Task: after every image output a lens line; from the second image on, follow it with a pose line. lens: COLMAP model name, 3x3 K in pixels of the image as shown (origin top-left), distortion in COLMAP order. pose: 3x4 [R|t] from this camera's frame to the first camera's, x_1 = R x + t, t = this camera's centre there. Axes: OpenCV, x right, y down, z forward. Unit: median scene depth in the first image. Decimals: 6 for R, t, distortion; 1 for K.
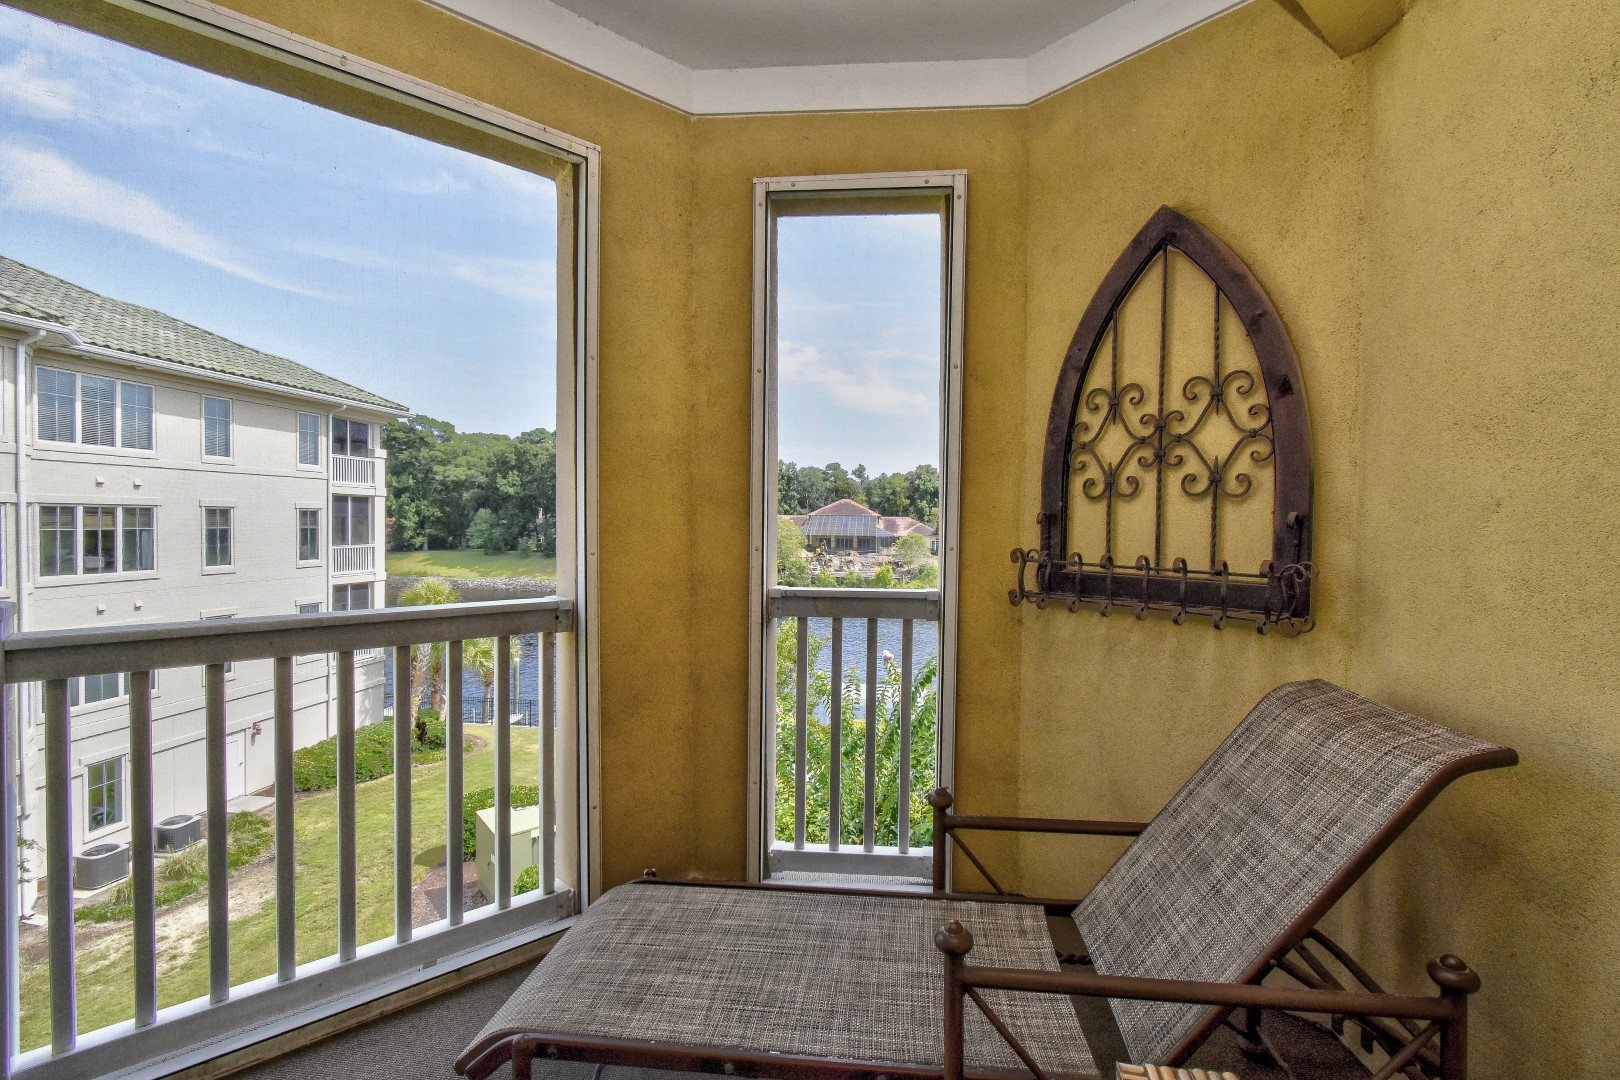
lens RADIAL K [[724.7, 0, 814.1], [0, 724.7, 539.4], [0, 0, 1]] dist [0.007488, -0.005015]
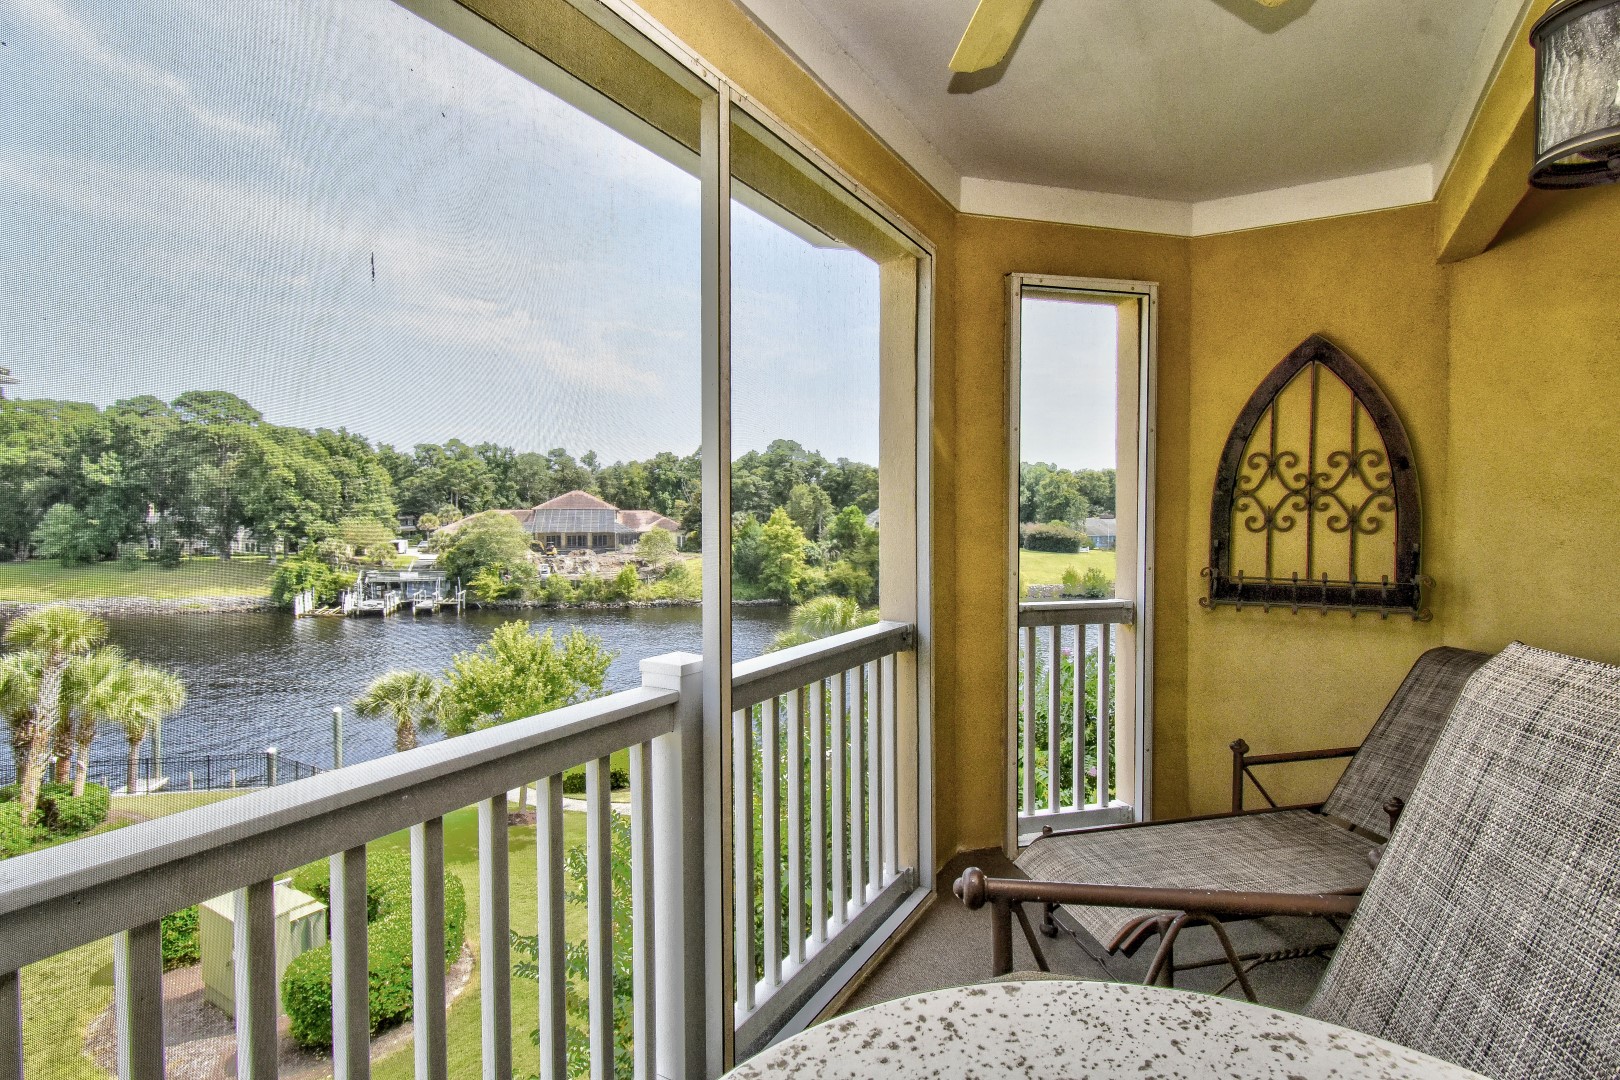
lens RADIAL K [[796.9, 0, 810.0], [0, 796.9, 540.0], [0, 0, 1]] dist [0.003609, 0.000106]
pose [[0.945837, -0.021248, 0.323944, -0.943926], [0.019010, 0.999769, 0.010072, -0.070614], [-0.324083, -0.003368, 0.946023, -0.182762]]
